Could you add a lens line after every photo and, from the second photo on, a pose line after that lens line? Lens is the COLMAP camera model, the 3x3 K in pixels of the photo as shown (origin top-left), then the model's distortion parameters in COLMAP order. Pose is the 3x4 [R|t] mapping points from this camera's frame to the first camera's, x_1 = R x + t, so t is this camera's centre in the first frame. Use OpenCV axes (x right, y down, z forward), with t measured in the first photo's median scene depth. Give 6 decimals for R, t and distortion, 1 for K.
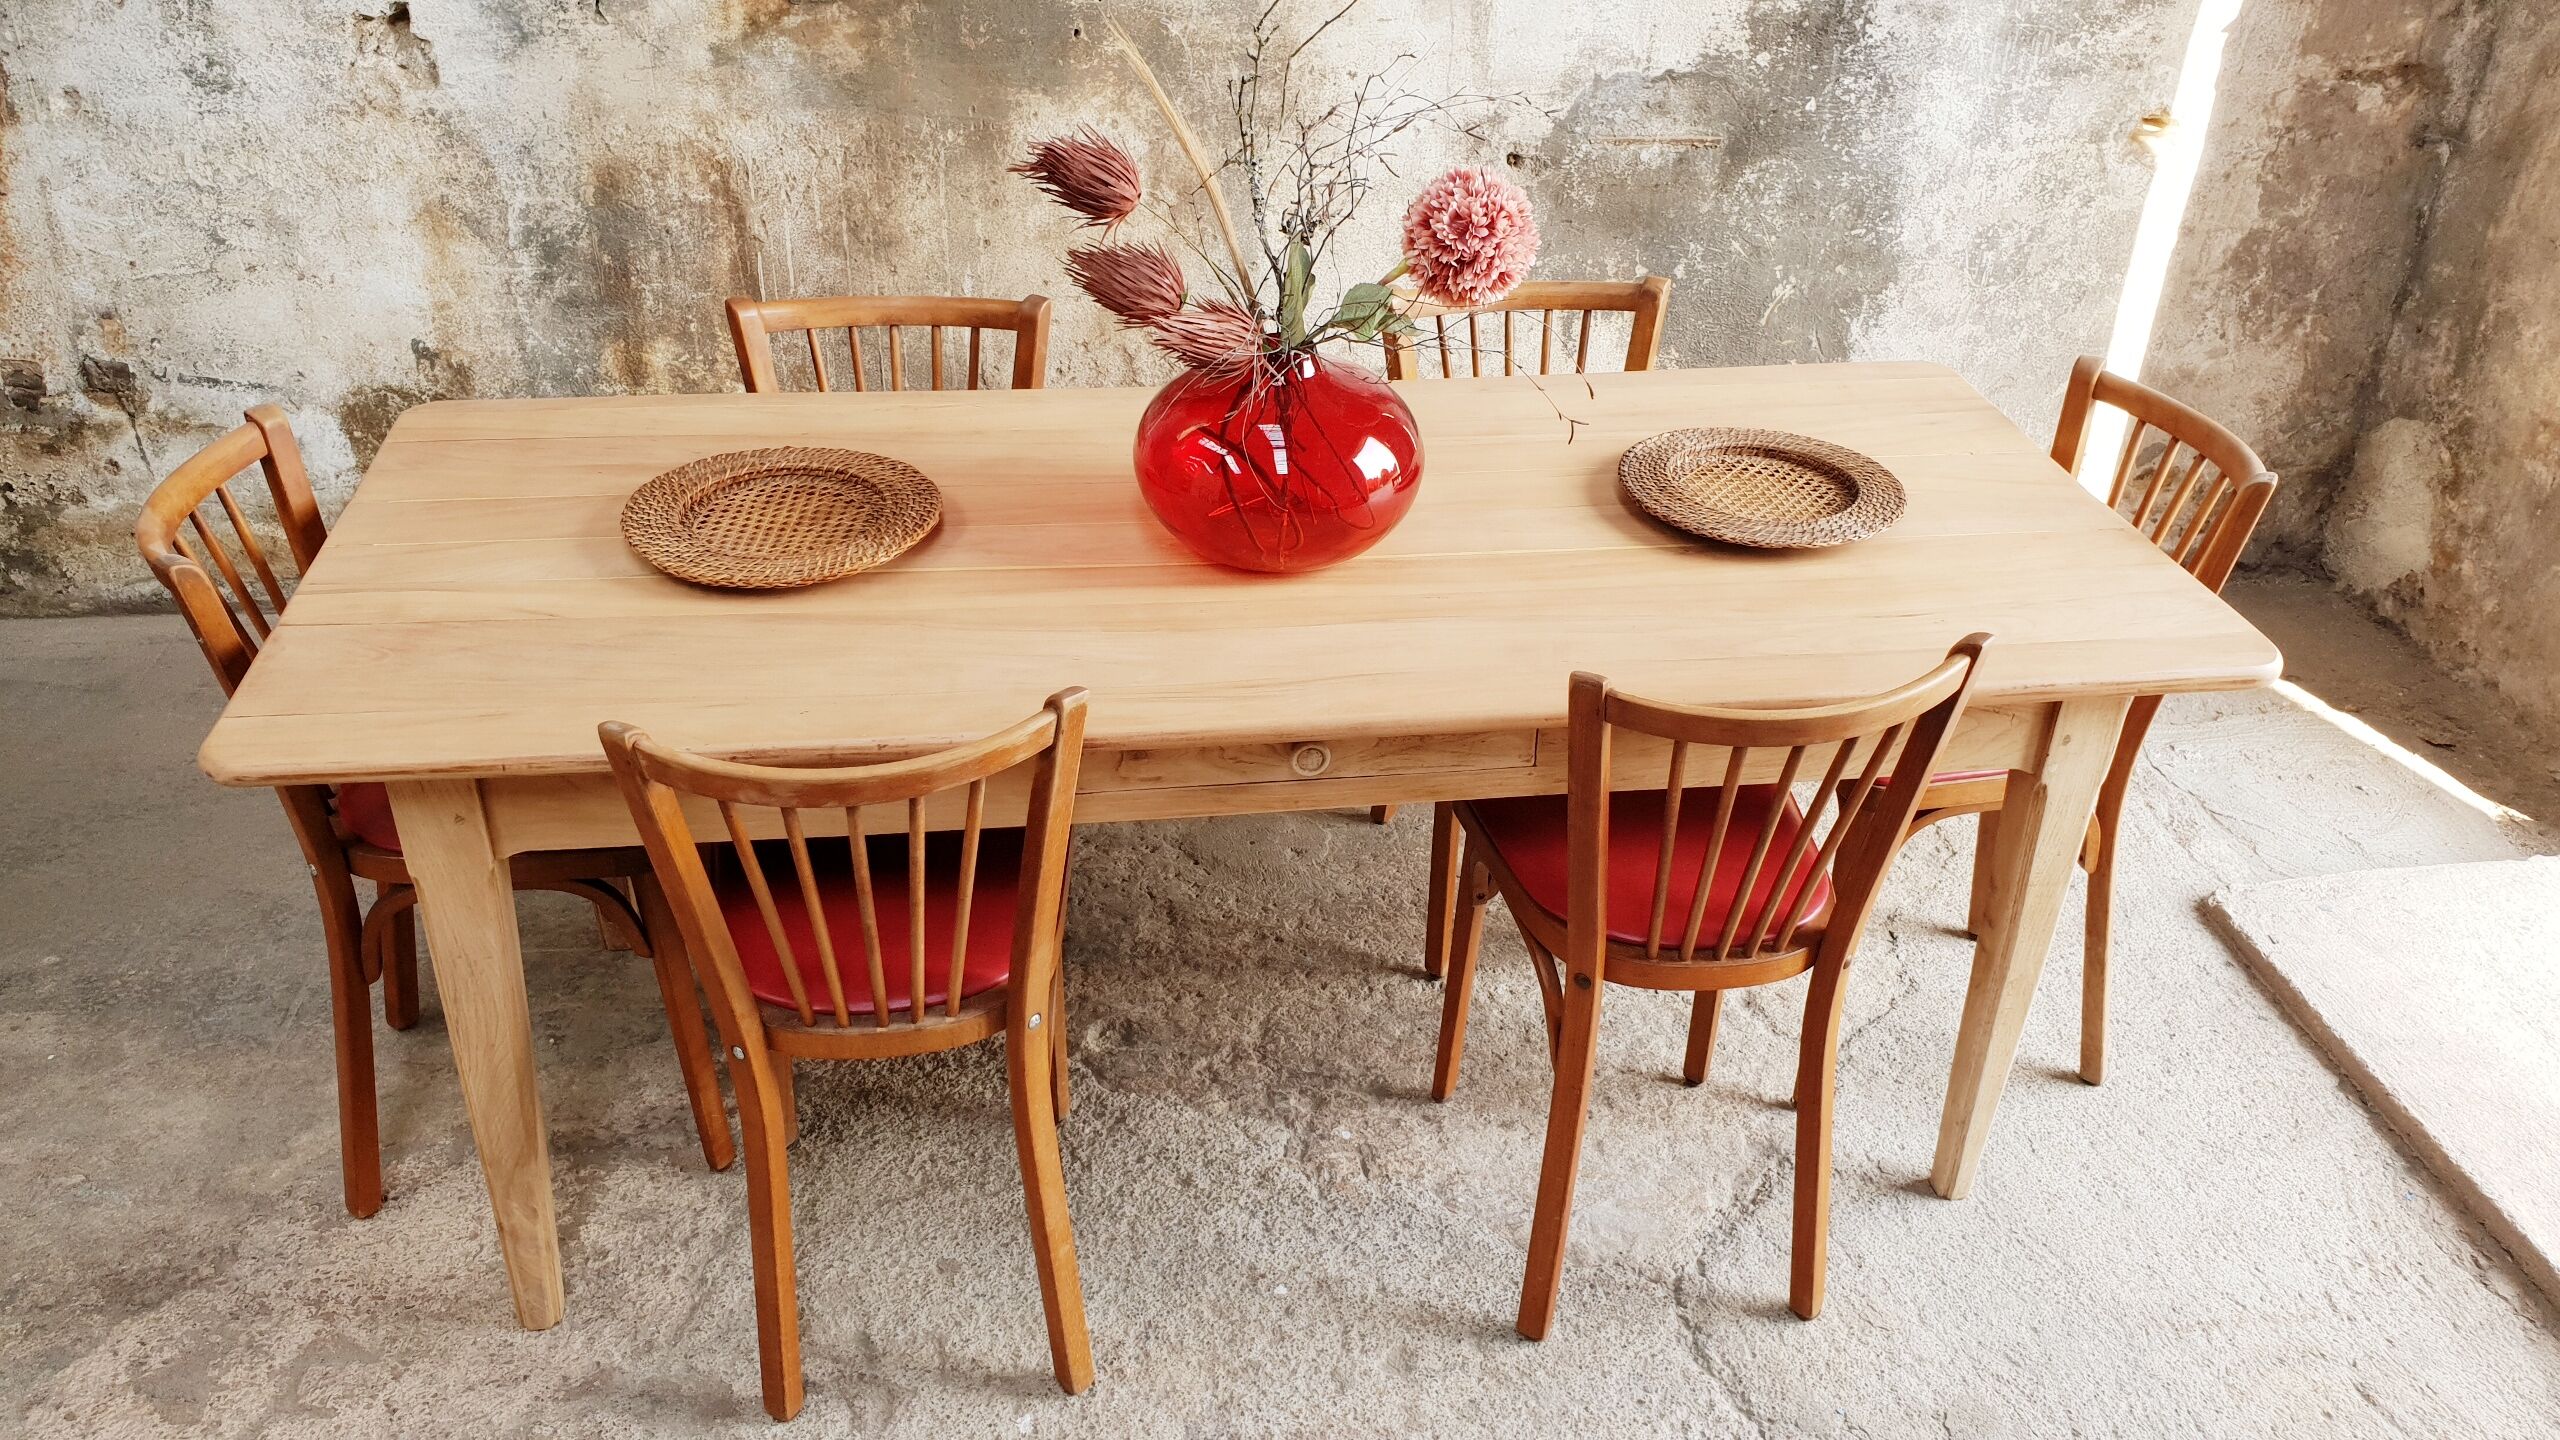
lens RADIAL K [[2015.3, 0, 1297.3], [0, 2015.3, 669.0], [0, 0, 1]] dist [-0.012914, 0.032228]
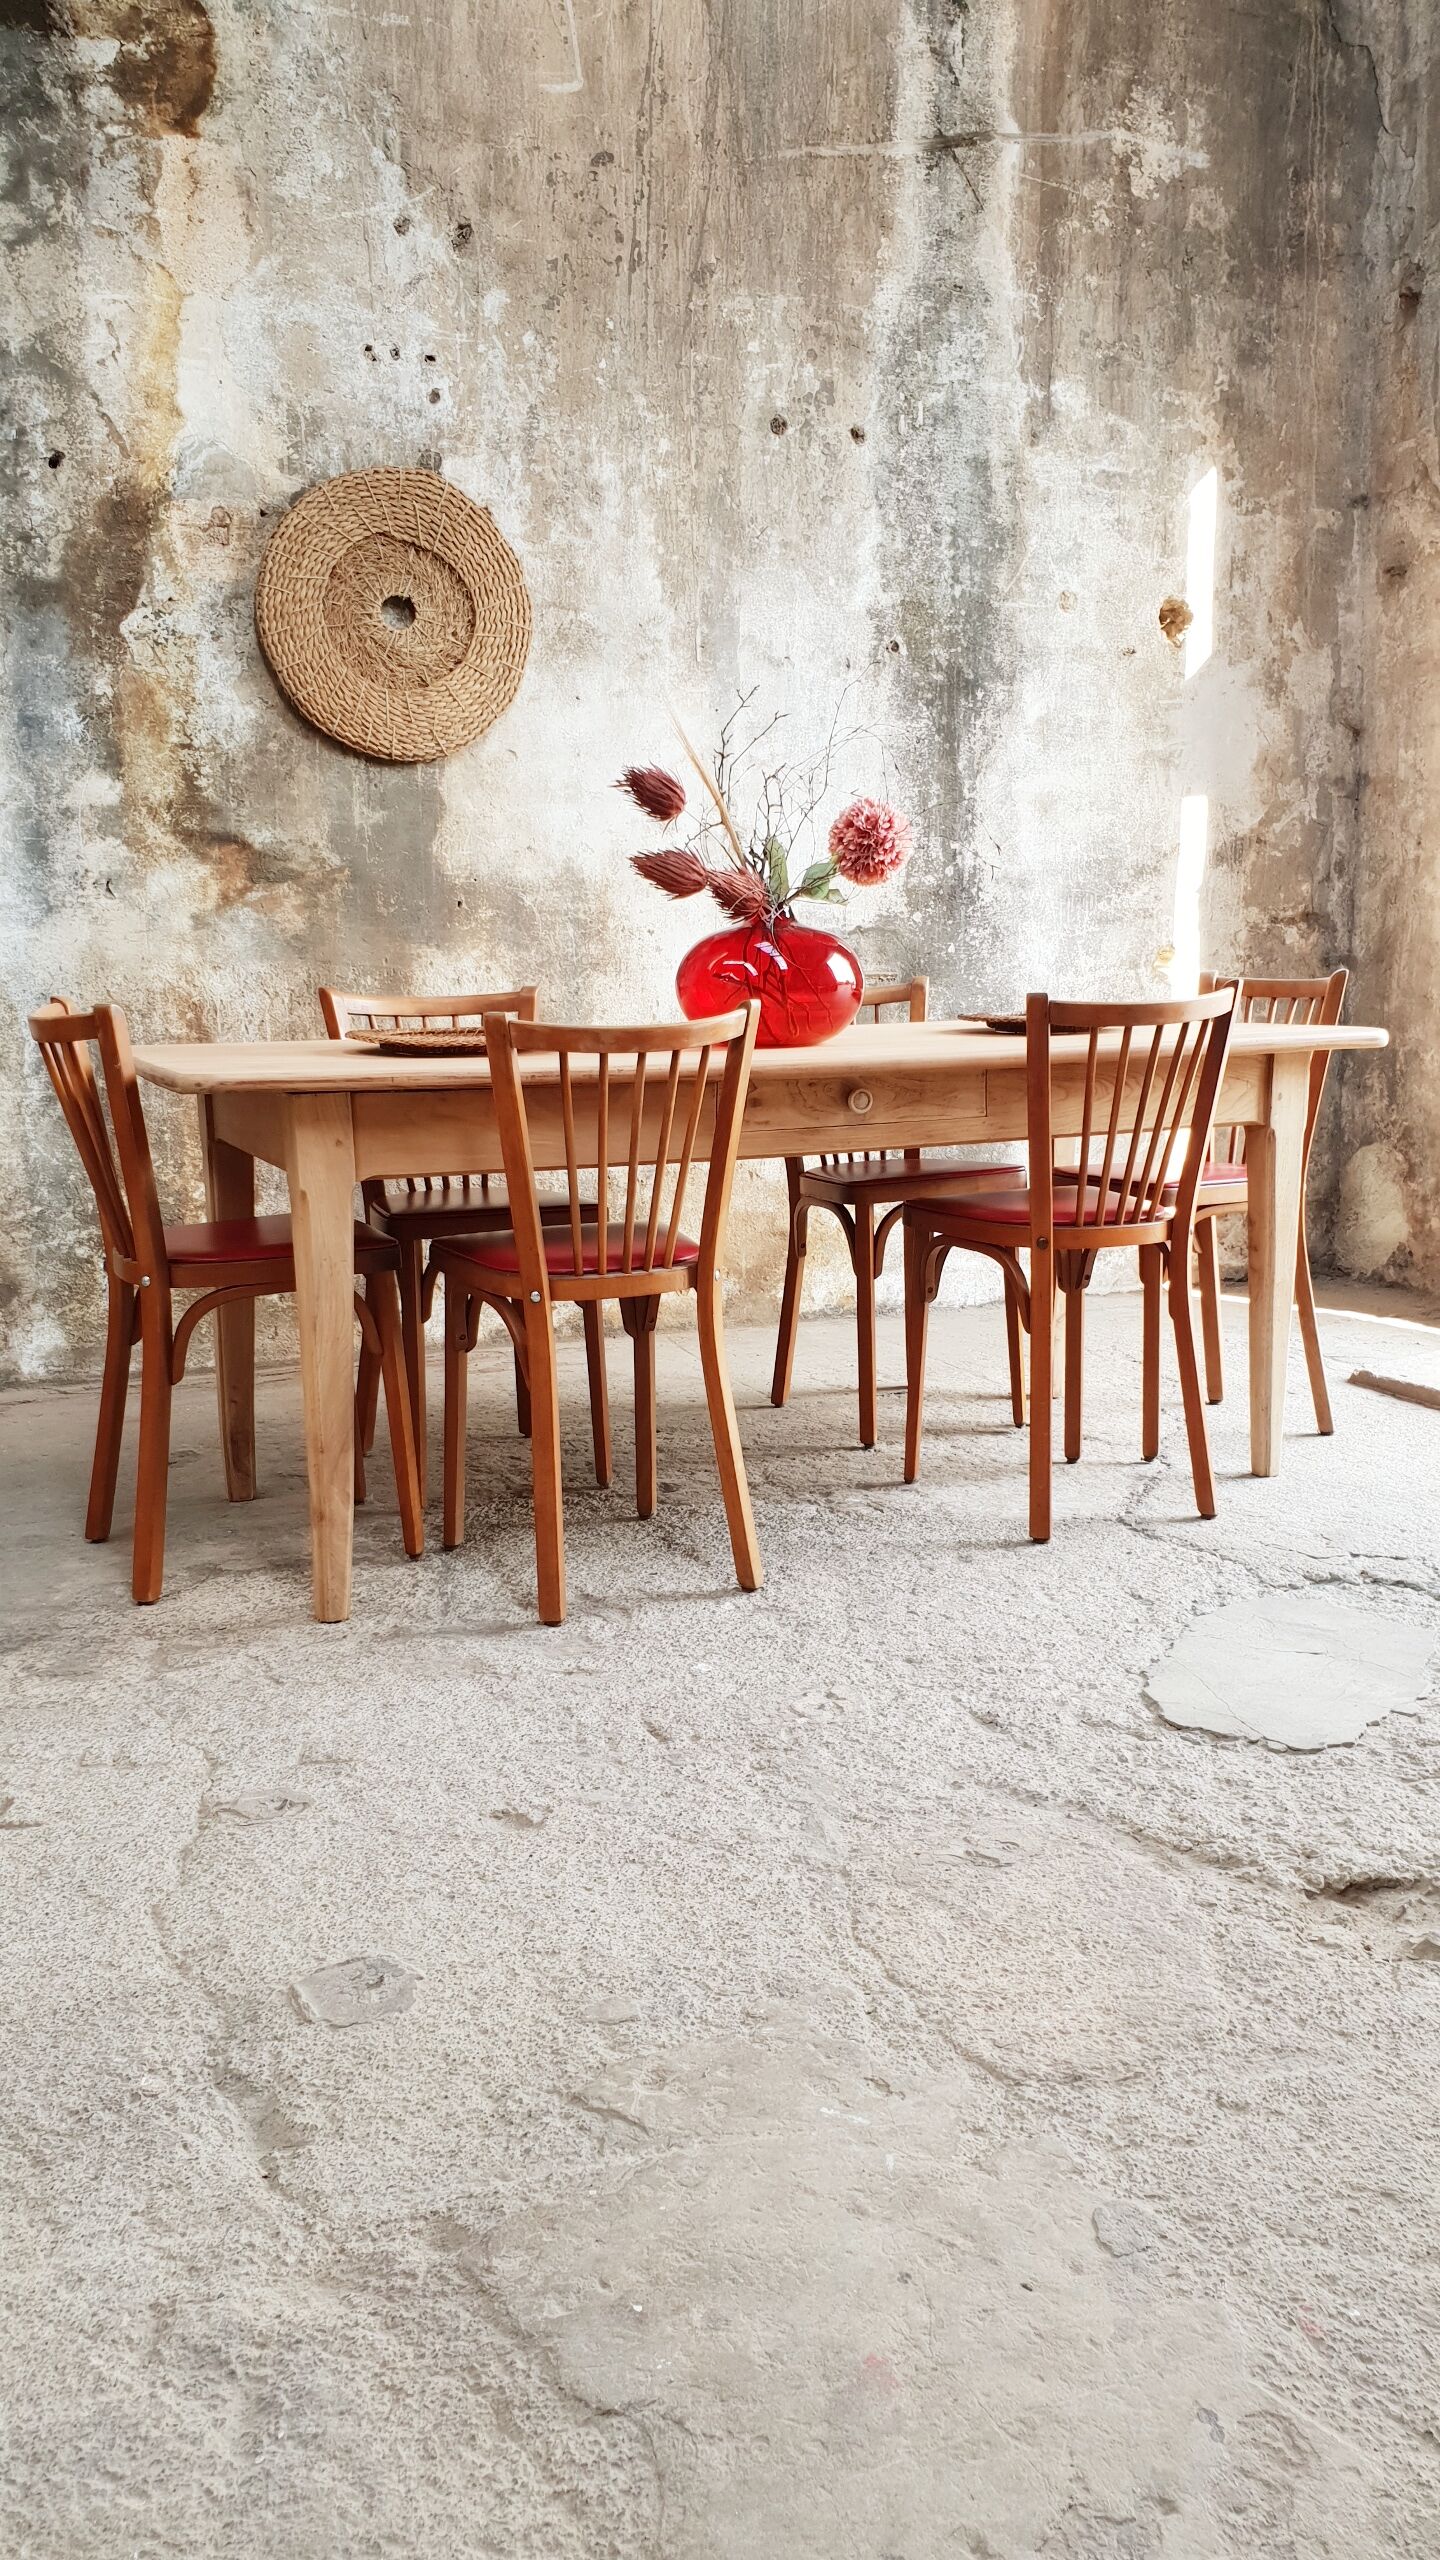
lens RADIAL K [[2015.3, 0, 785.4], [0, 2015.3, 1262.9], [0, 0, 1]] dist [-0.012914, 0.032228]
pose [[0.956402, -0.089202, 0.278099, -0.361851], [0.179690, 0.930379, -0.319542, 0.475712], [-0.230234, 0.355582, 0.905844, -0.258585]]
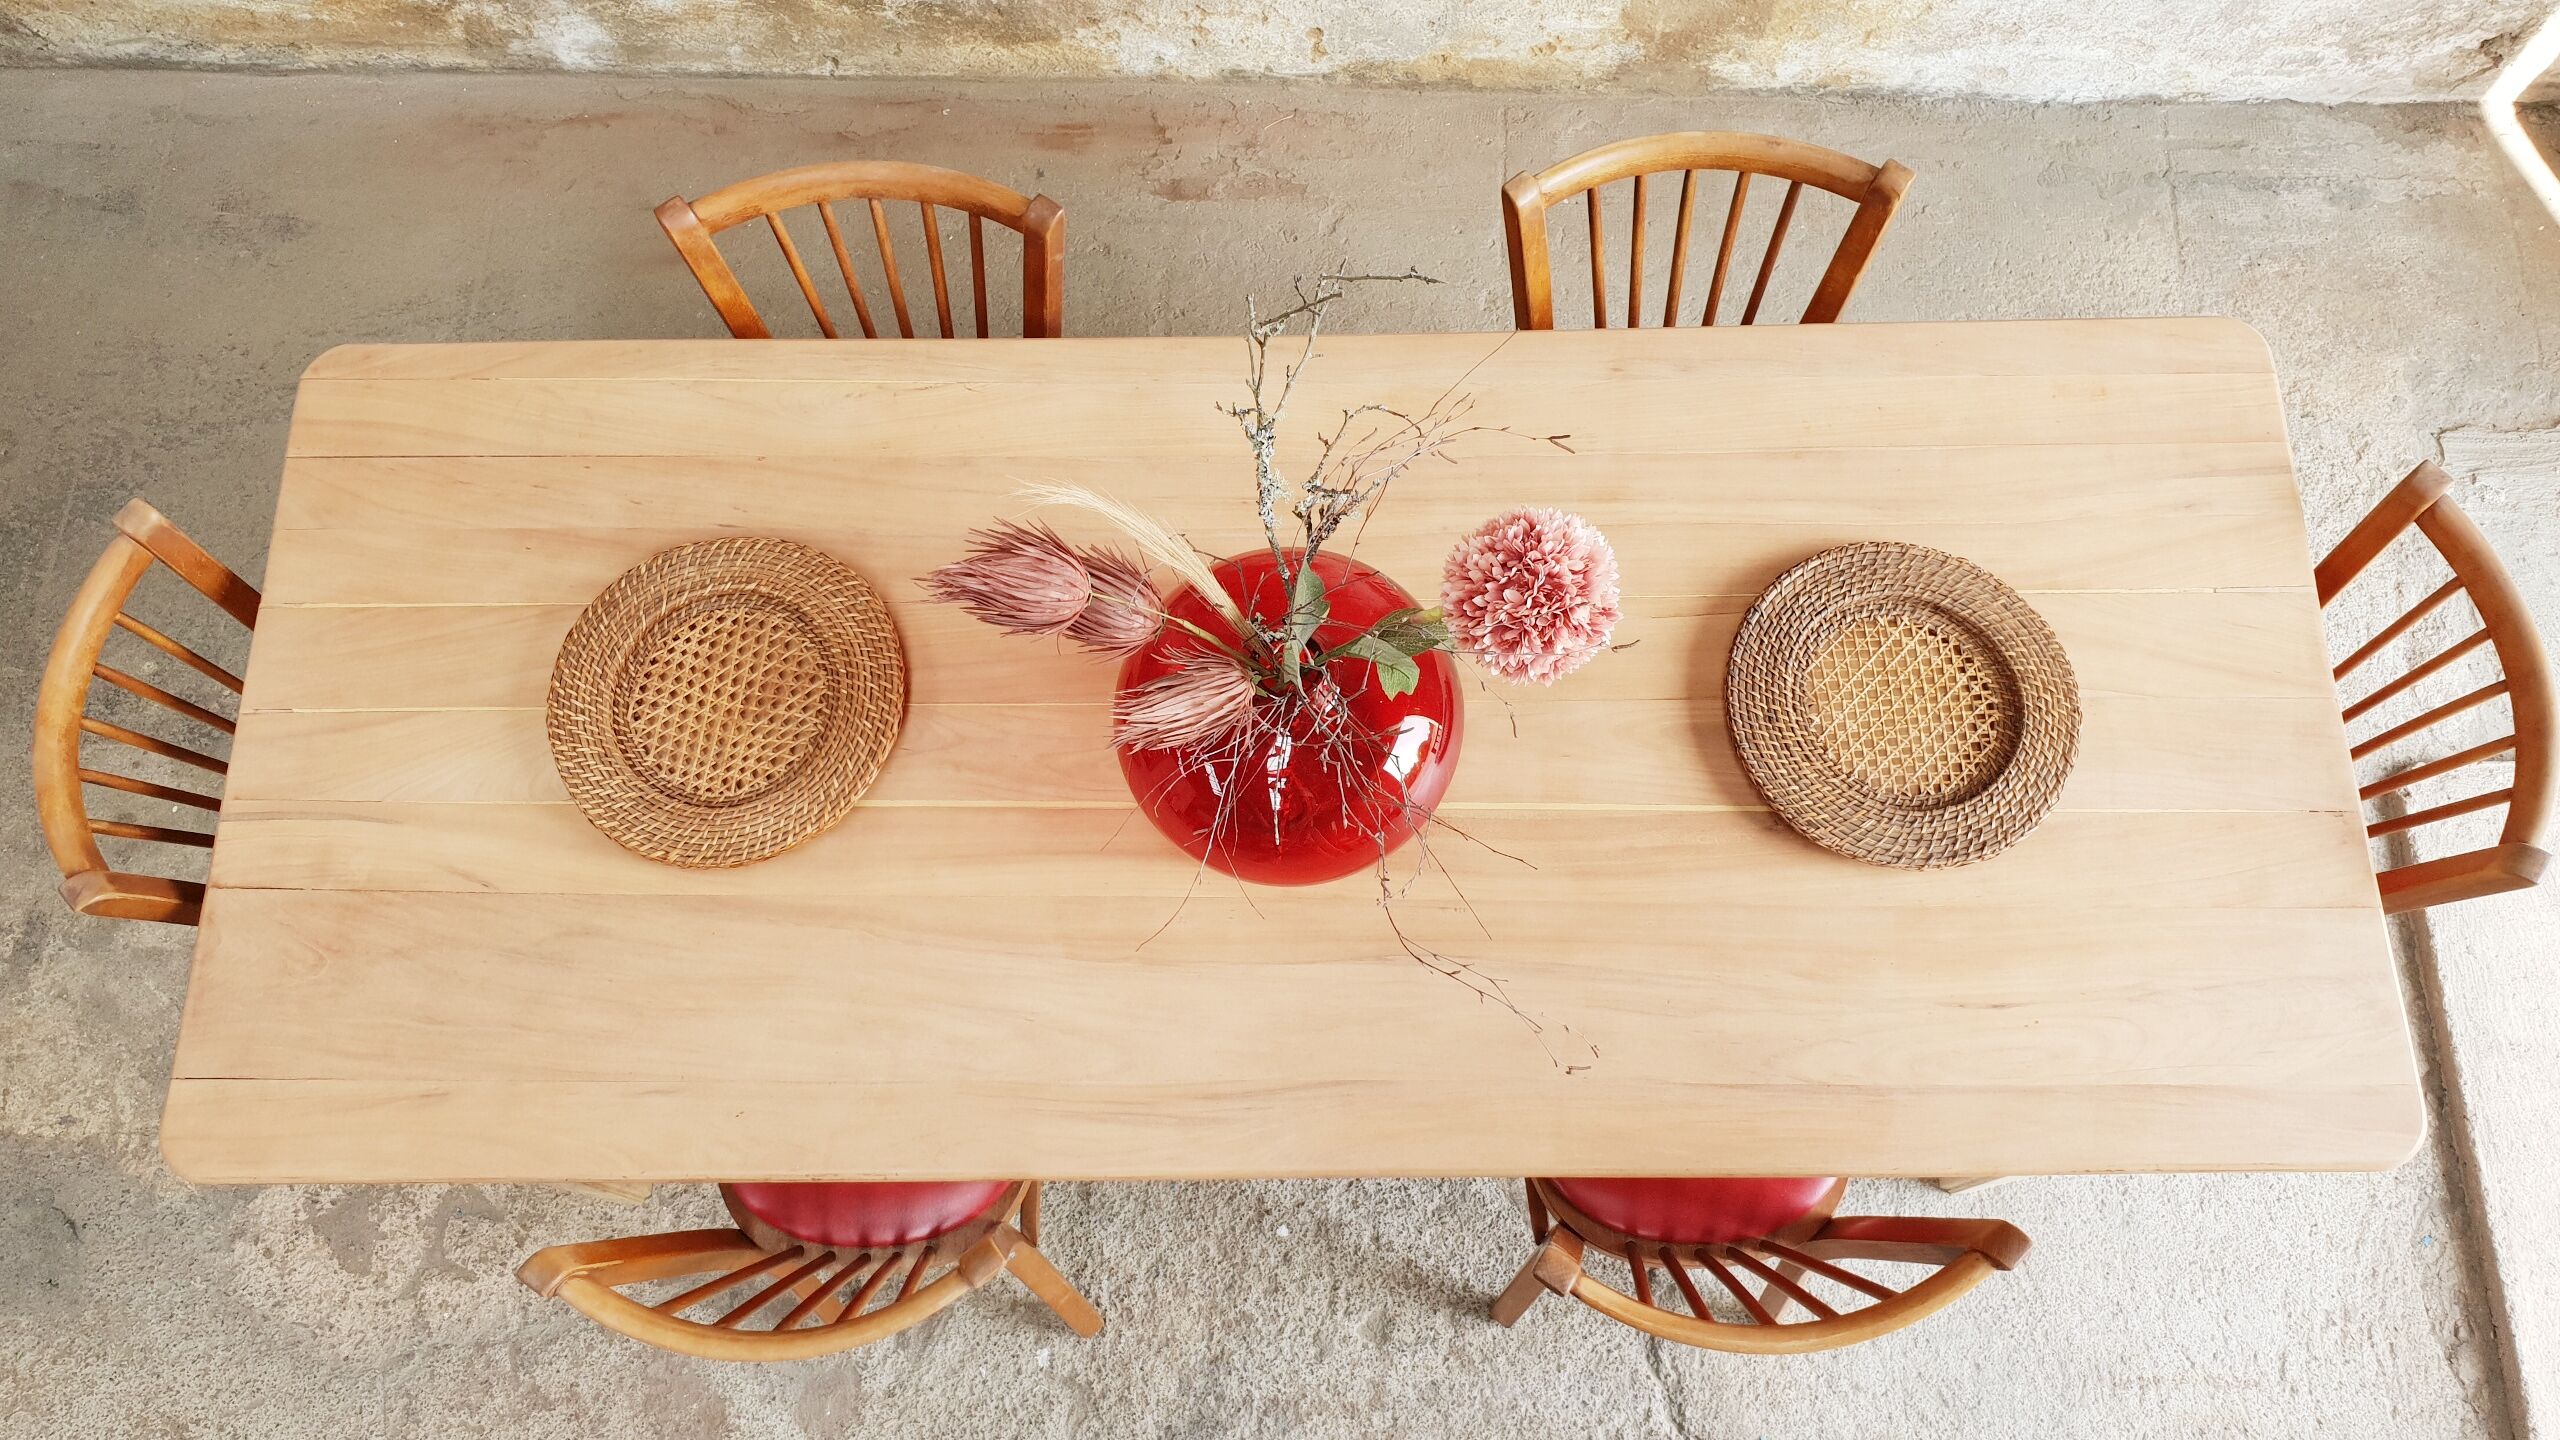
lens RADIAL K [[2015.3, 0, 1286.1], [0, 2015.3, 697.5], [0, 0, 1]] dist [-0.012914, 0.032228]
pose [[0.987784, 0.119052, -0.100548, 0.058807], [-0.025631, 0.760572, 0.648747, -0.529905], [0.153708, -0.638245, 0.754332, 0.309204]]
